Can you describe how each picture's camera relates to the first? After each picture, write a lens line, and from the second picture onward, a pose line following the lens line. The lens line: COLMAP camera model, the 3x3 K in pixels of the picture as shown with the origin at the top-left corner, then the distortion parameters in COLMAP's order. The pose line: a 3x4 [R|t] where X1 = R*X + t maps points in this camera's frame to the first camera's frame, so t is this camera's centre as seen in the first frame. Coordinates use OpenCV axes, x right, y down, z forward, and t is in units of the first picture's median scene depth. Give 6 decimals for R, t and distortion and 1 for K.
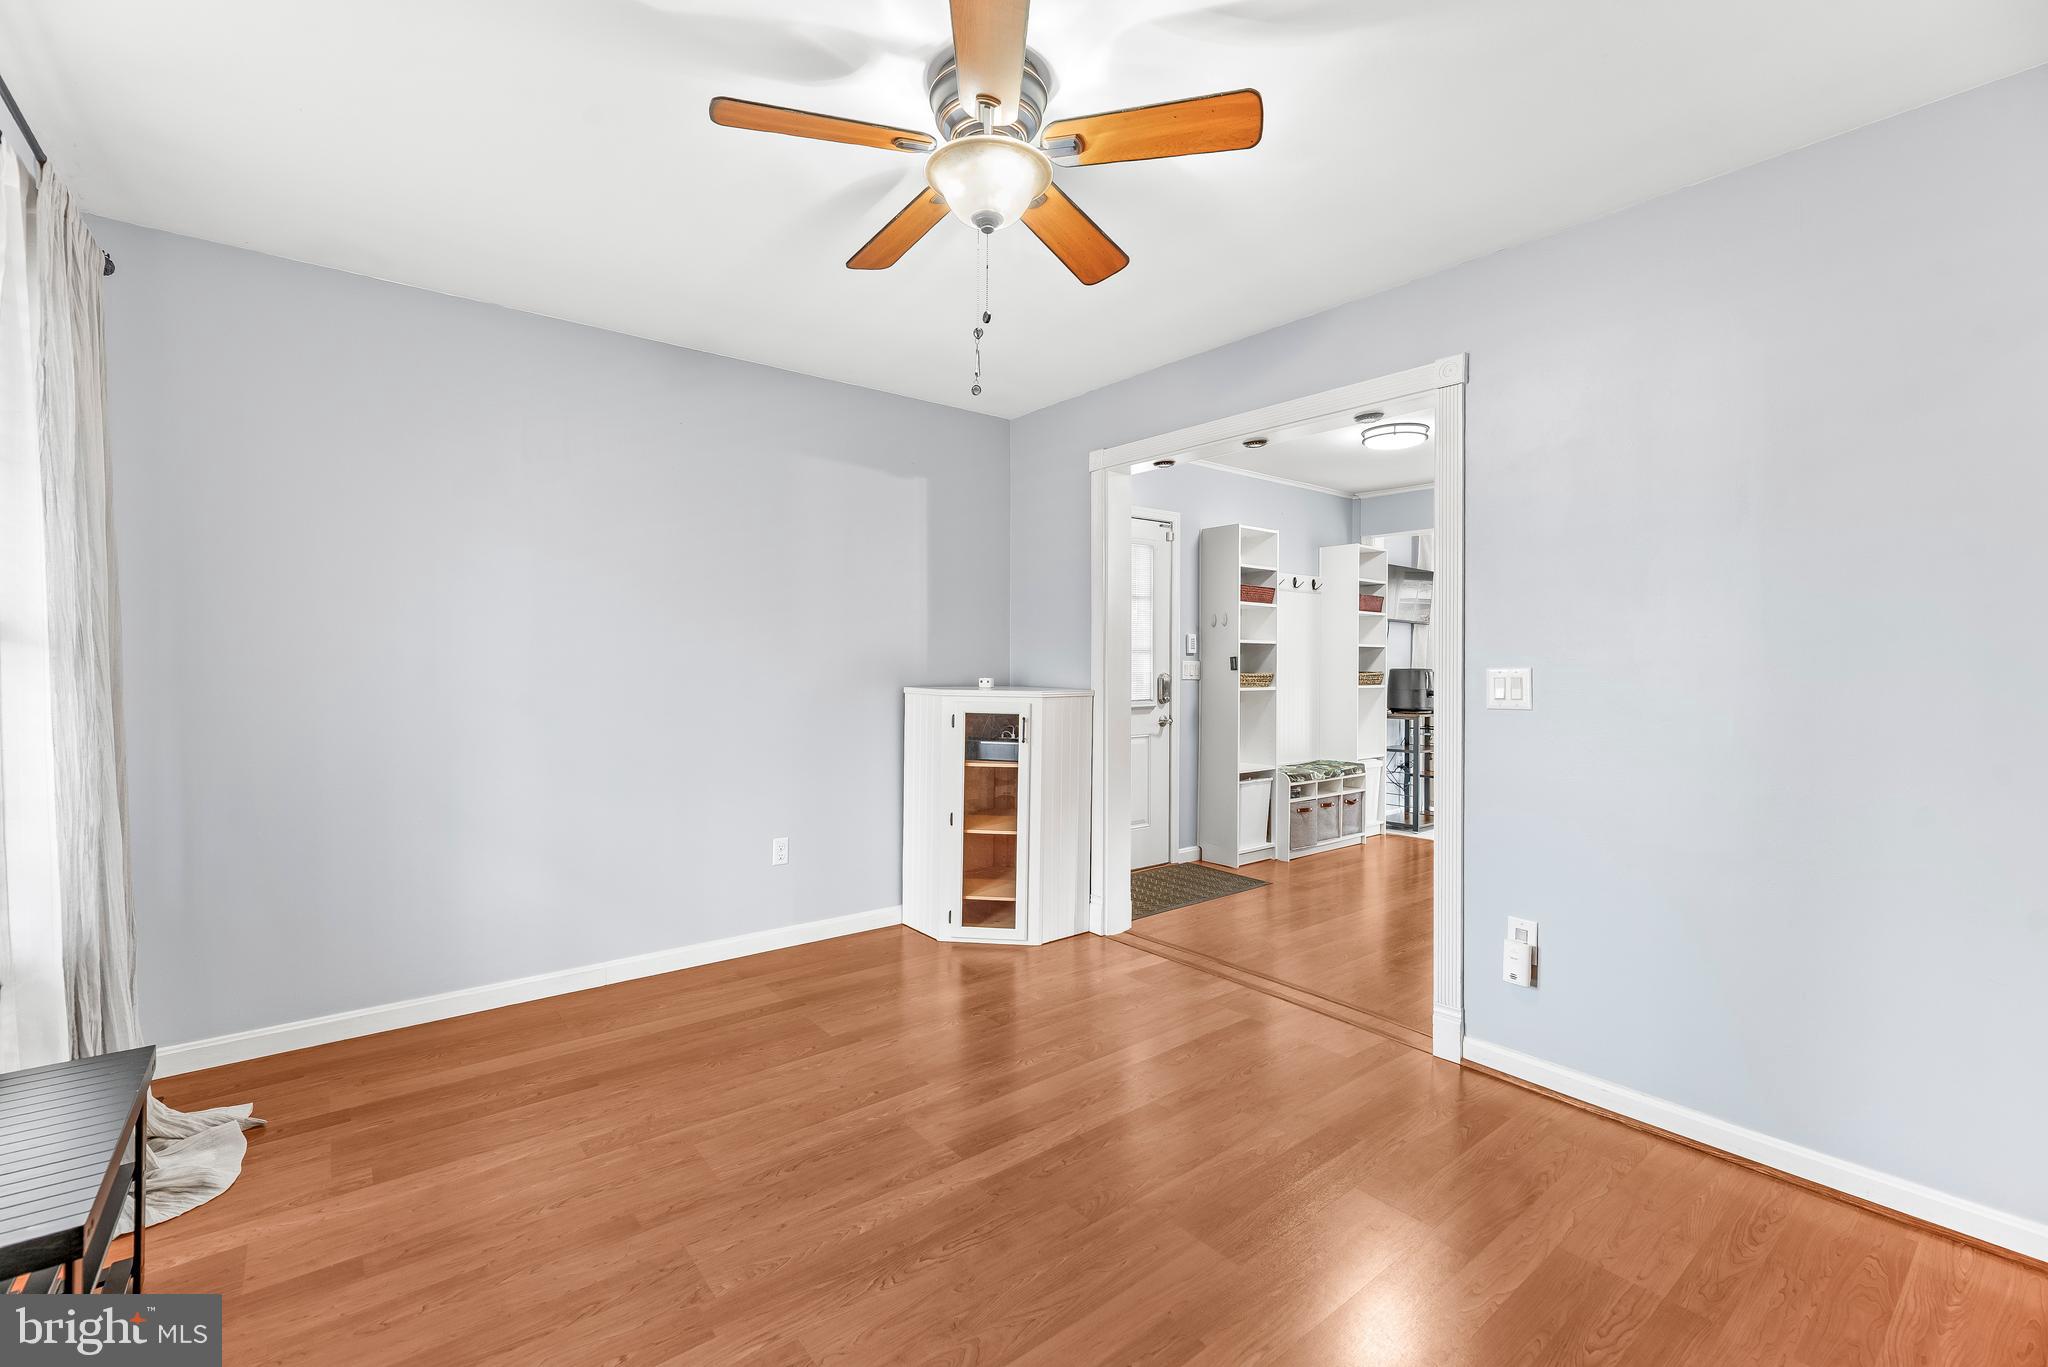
lens RADIAL K [[875.9, 0, 1004.9], [0, 875.9, 671.0], [0, 0, 1]] dist [-0.000341, 0.000078]
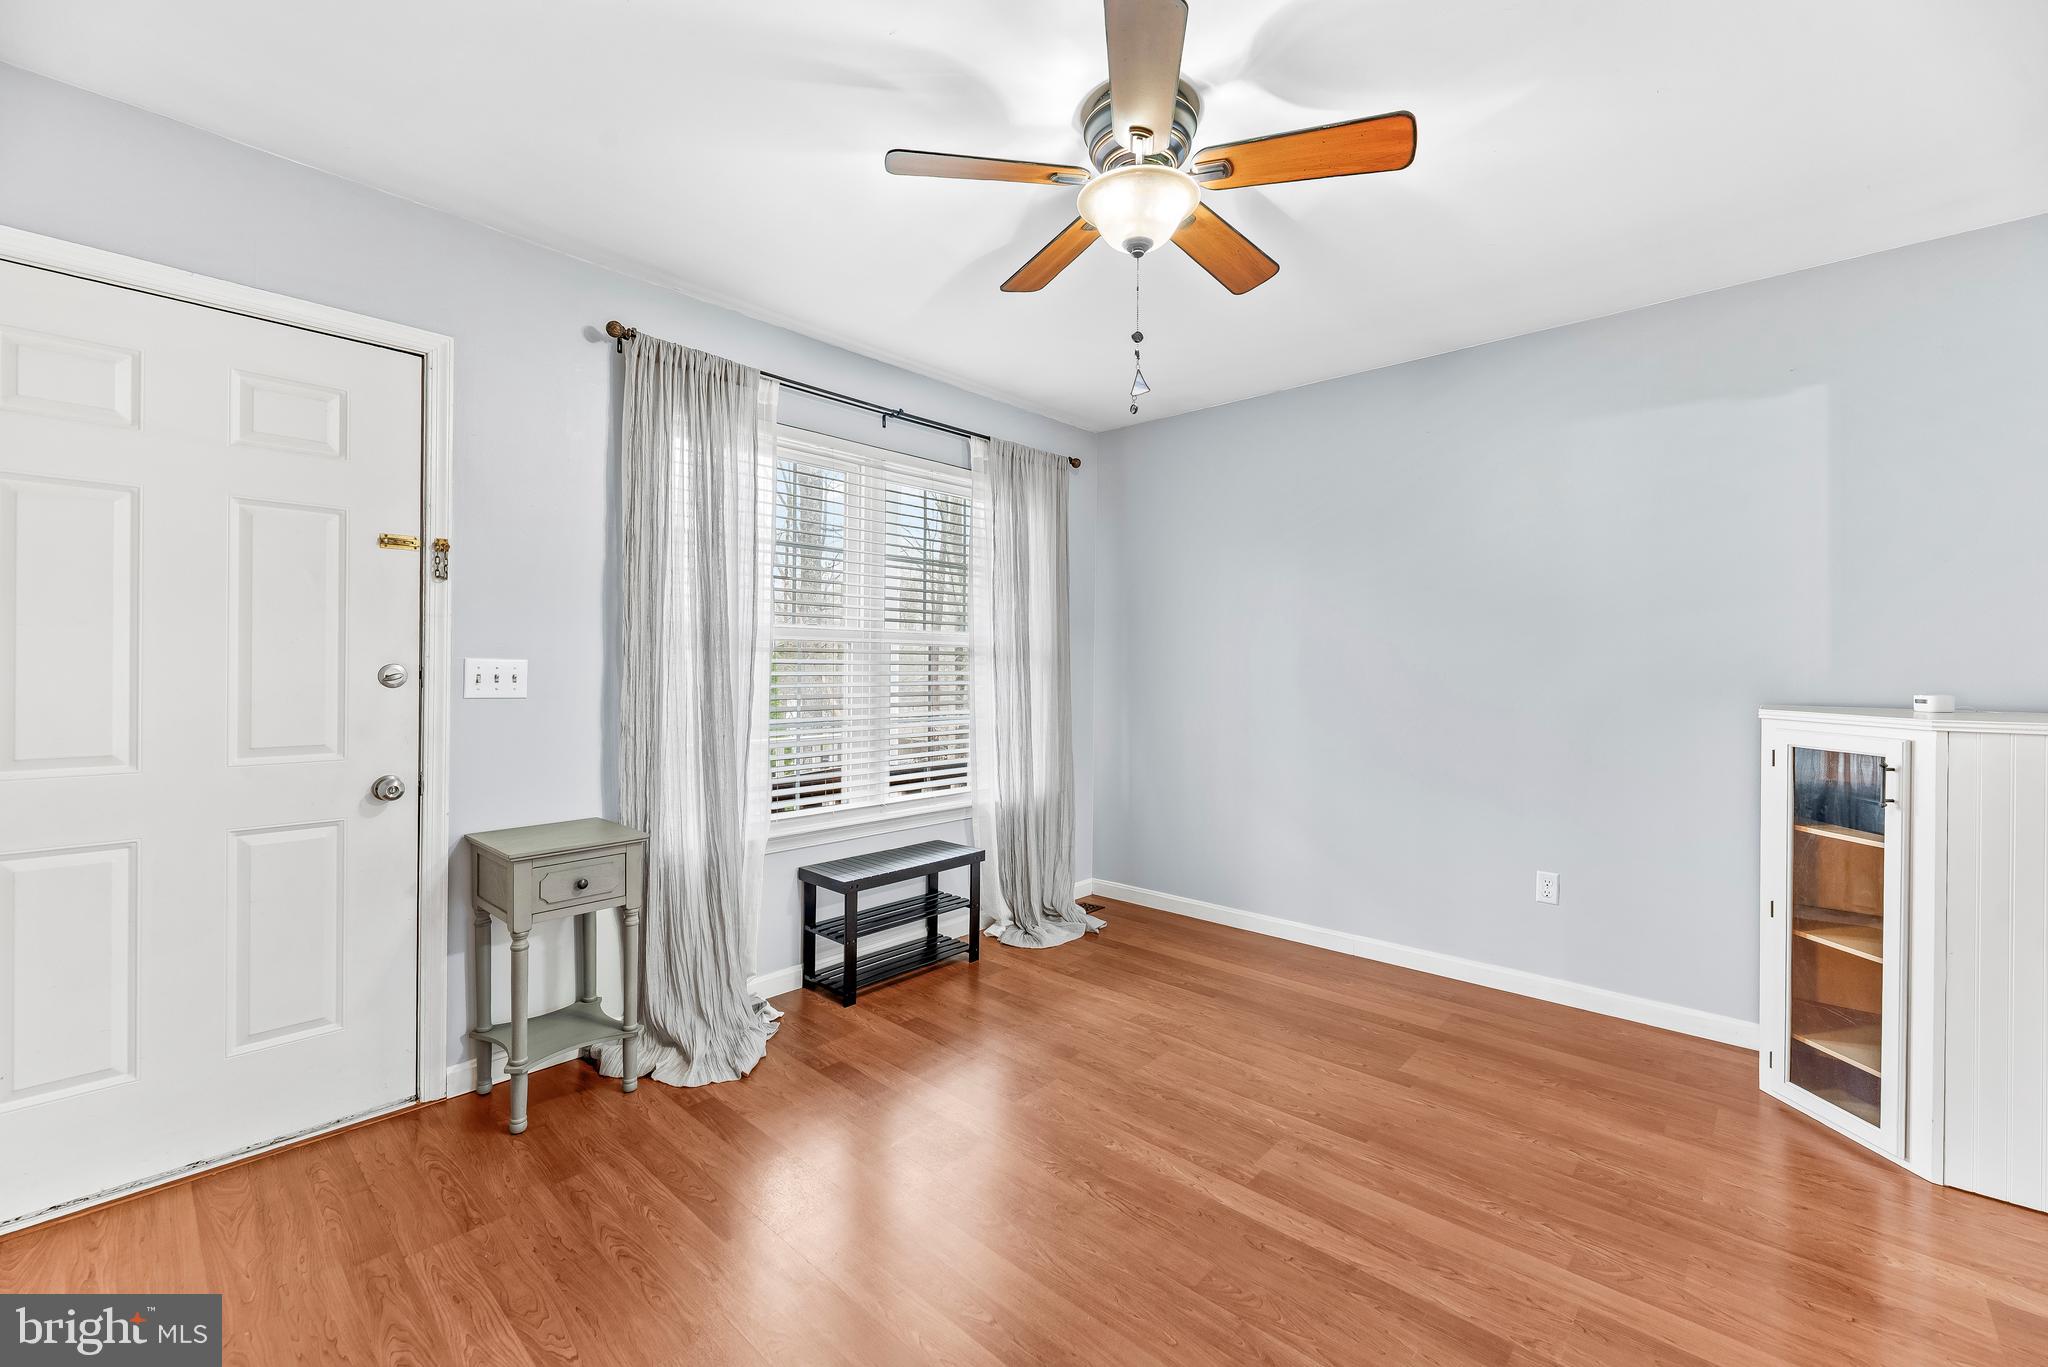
lens RADIAL K [[835.9, 0, 1003.9], [0, 835.9, 658.5], [0, 0, 1]] dist [-0.008672, 0.000214]
pose [[0.150924, -0.010767, -0.988487, 0.741038], [-0.012455, 0.999841, -0.012792, -0.002422], [0.988467, 0.014242, 0.150766, 0.540222]]
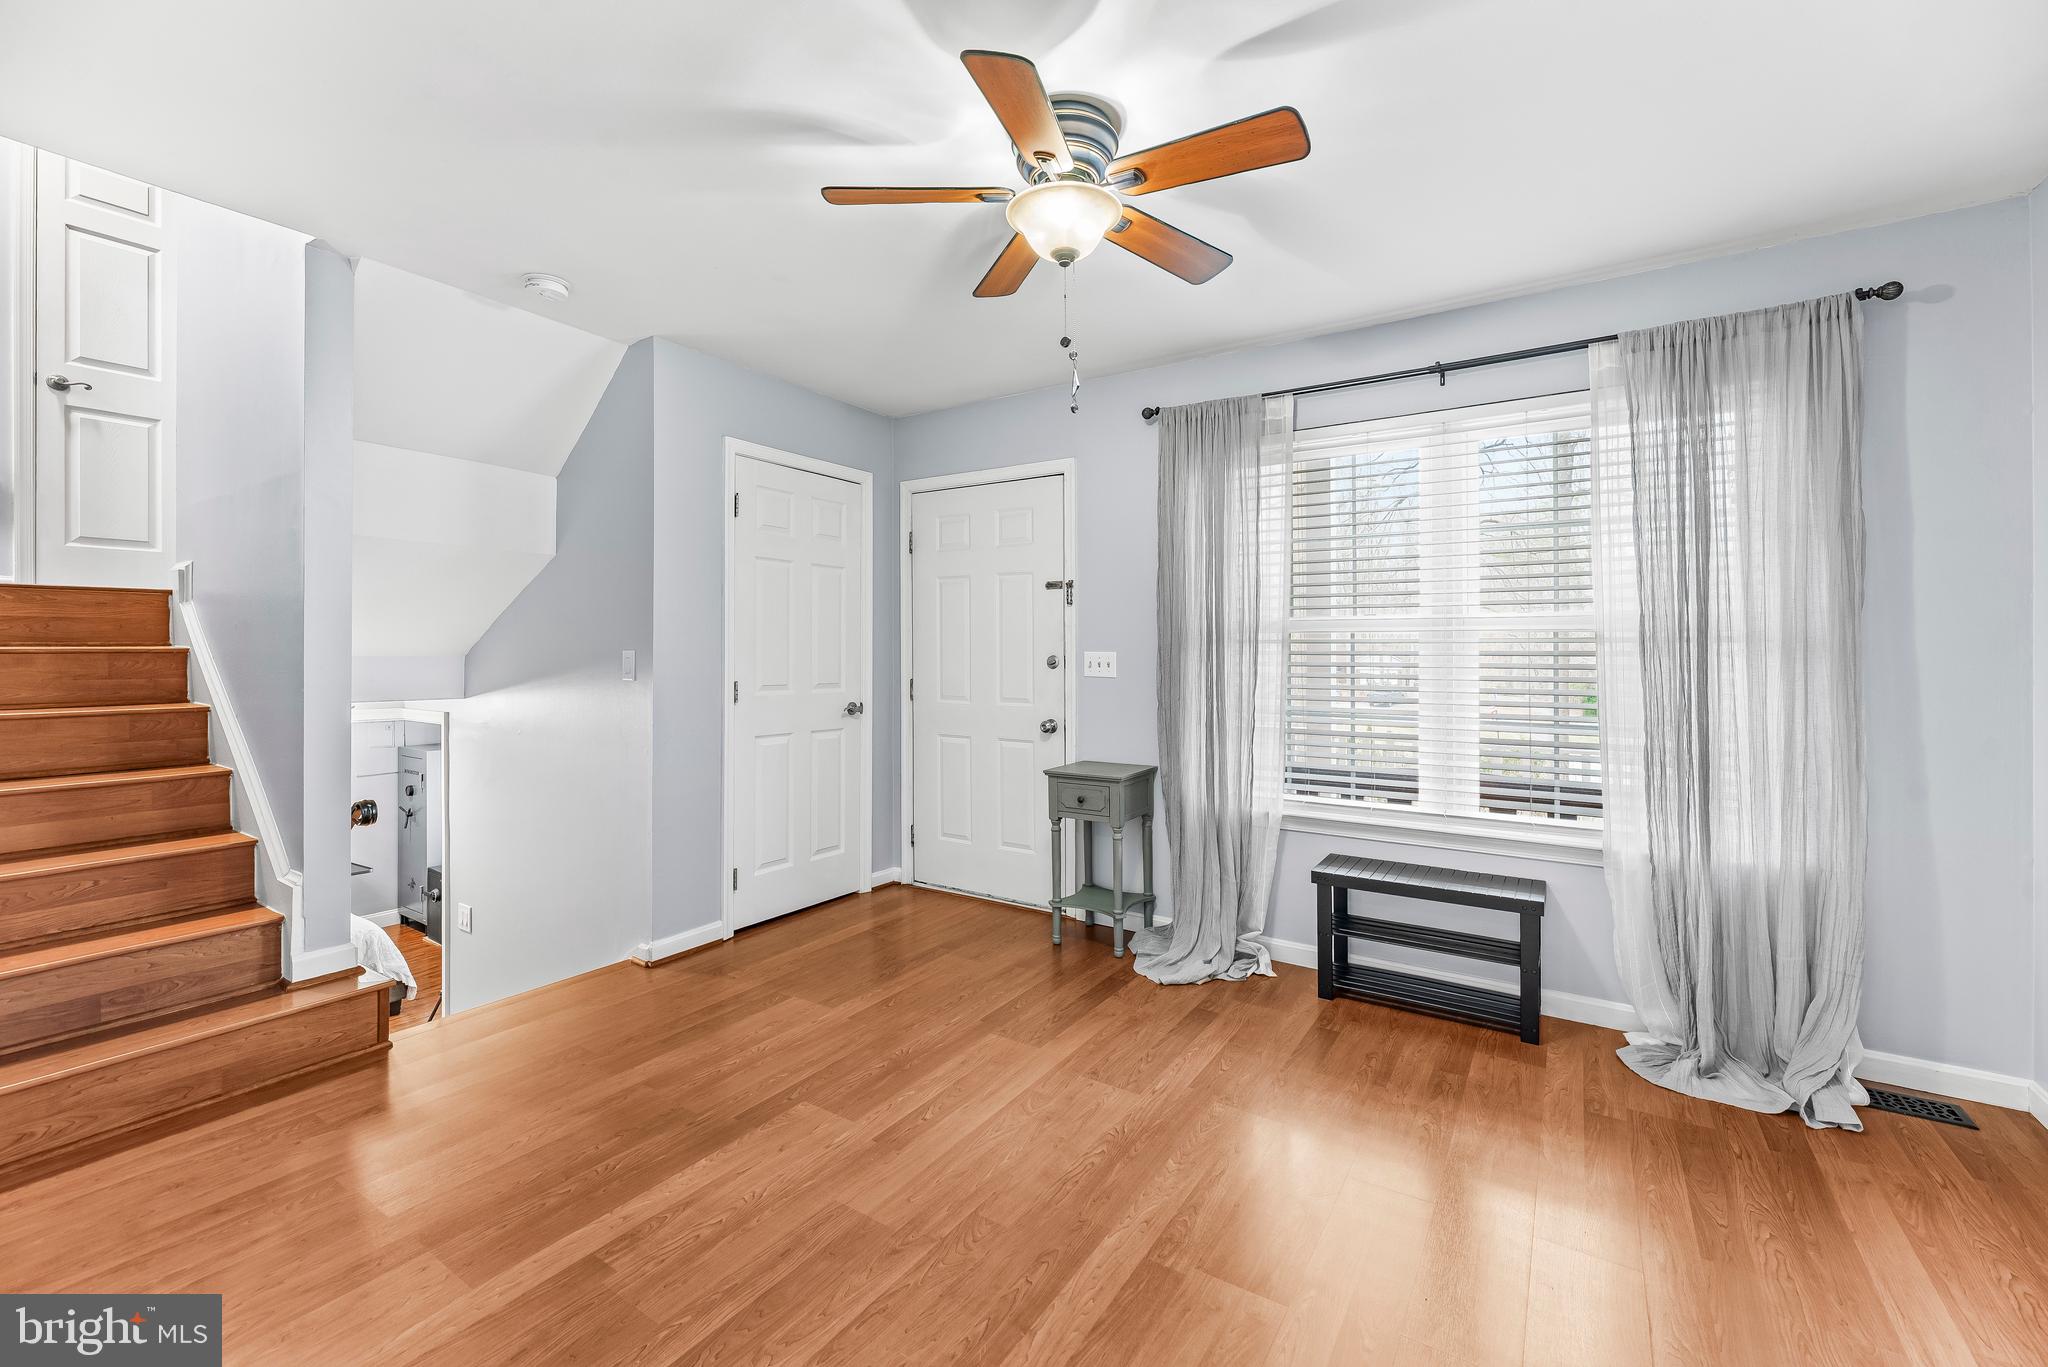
lens RADIAL K [[835.9, 0, 1025.4], [0, 835.9, 645.0], [0, 0, 1]] dist [-0.008672, 0.000214]
pose [[-0.946031, -0.010457, -0.323908, 0.289362], [-0.009553, 0.999945, -0.004383, -0.012016], [0.323936, -0.001052, -0.946079, 1.546004]]
